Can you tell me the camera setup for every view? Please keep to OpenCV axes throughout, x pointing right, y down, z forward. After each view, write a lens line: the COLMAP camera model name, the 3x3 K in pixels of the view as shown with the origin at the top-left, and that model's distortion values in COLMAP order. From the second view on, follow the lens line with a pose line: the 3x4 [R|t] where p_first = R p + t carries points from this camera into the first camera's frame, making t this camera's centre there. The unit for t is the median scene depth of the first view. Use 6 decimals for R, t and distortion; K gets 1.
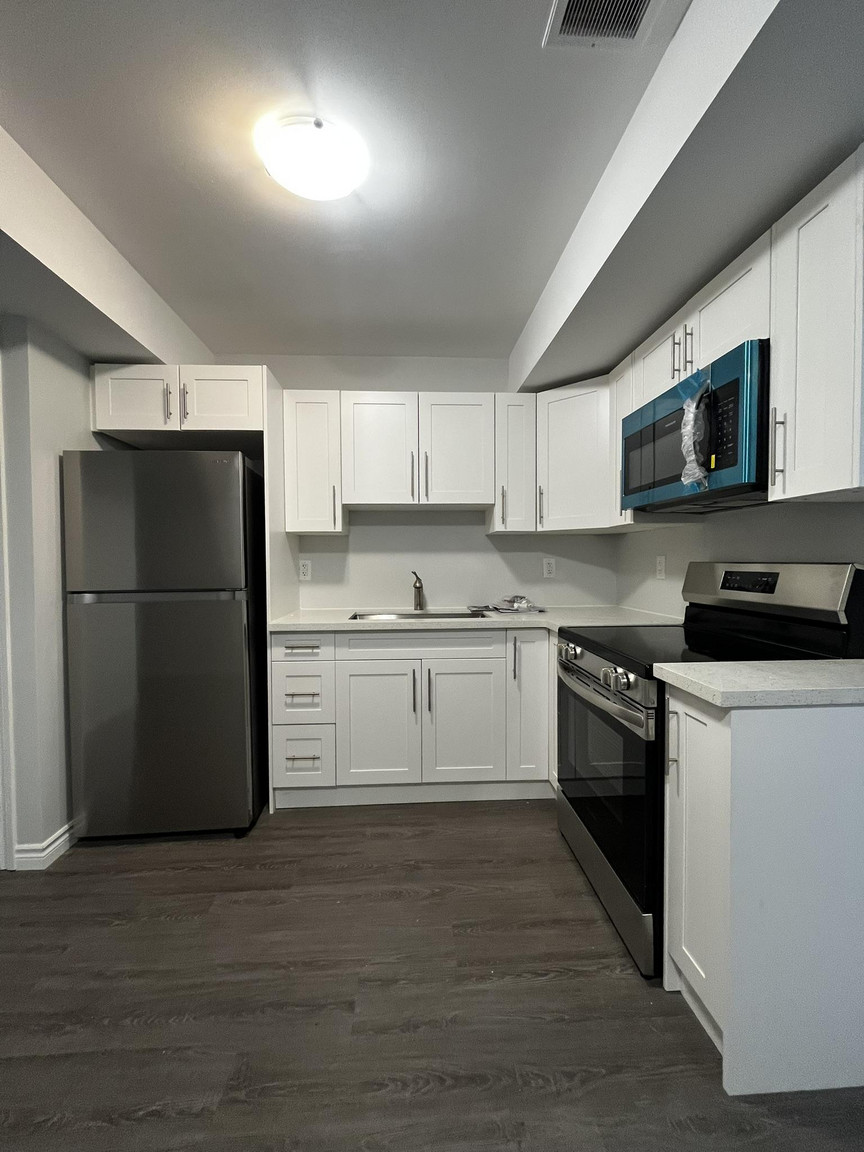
lens RADIAL K [[464.8, 0, 432.1], [0, 464.8, 575.0], [0, 0, 1]] dist [-0.002397, -0.000230]
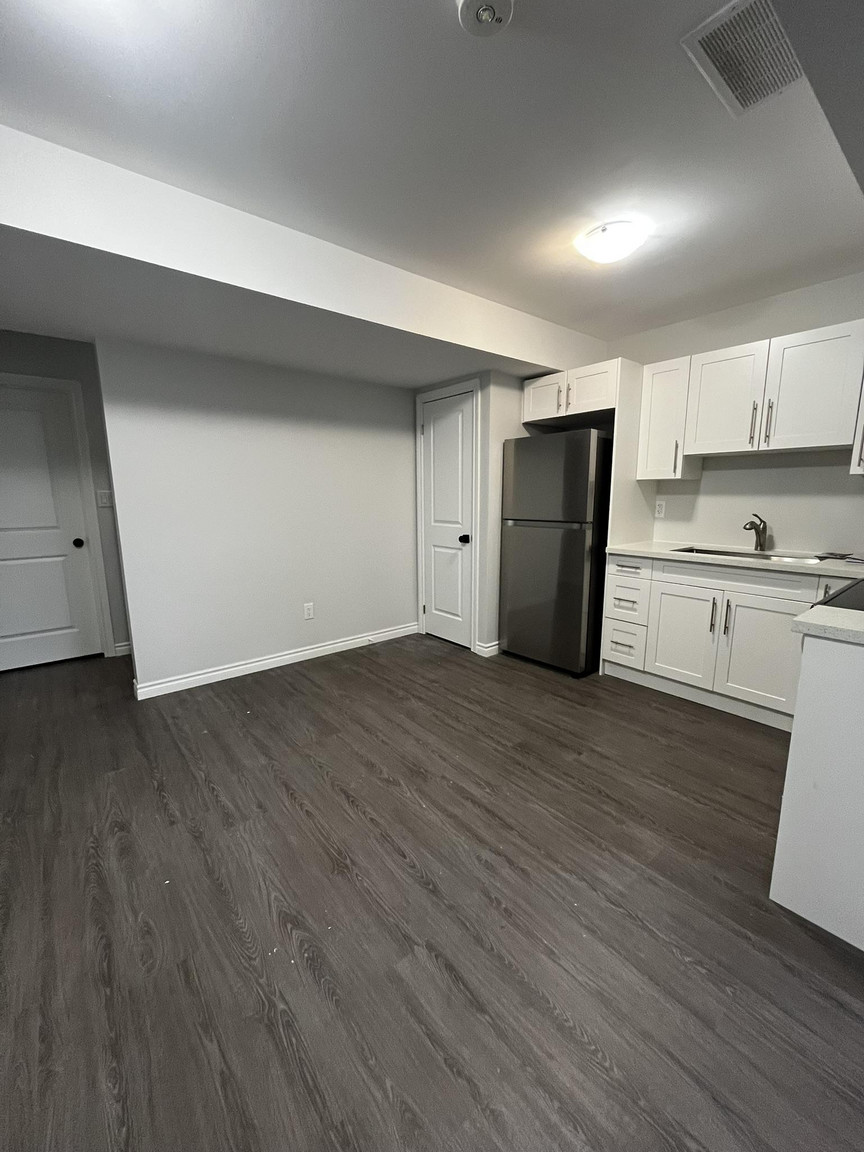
lens RADIAL K [[464.8, 0, 432.4], [0, 464.8, 576.4], [0, 0, 1]] dist [-0.002397, -0.000230]
pose [[0.588929, 0.146391, -0.794816, 0.501625], [-0.020482, 0.985846, 0.166399, -0.036051], [0.807925, -0.081717, 0.583591, -0.293882]]
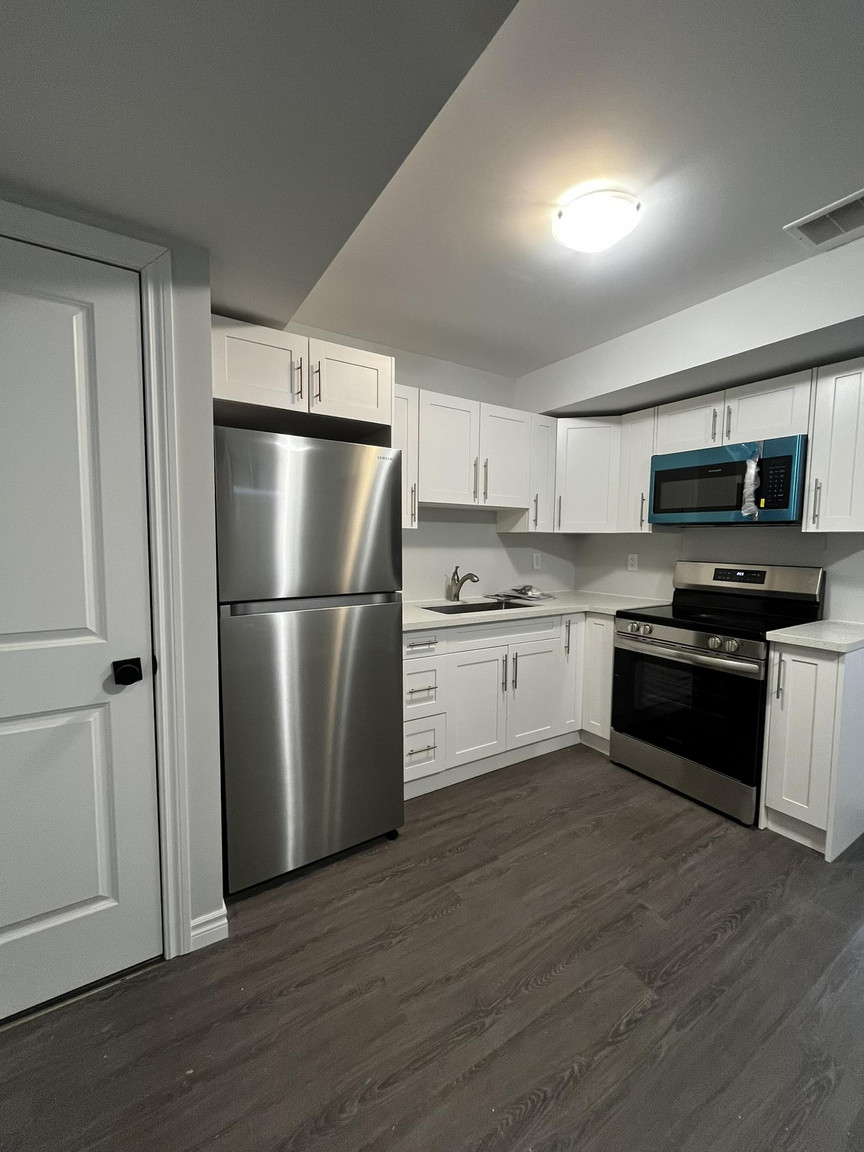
lens RADIAL K [[464.8, 0, 433.2], [0, 464.8, 574.8], [0, 0, 1]] dist [-0.002397, -0.000230]
pose [[0.872986, -0.019591, 0.487351, -0.787970], [-0.002386, 0.999010, 0.044433, -0.044848], [-0.487739, -0.039953, 0.872075, 0.104638]]
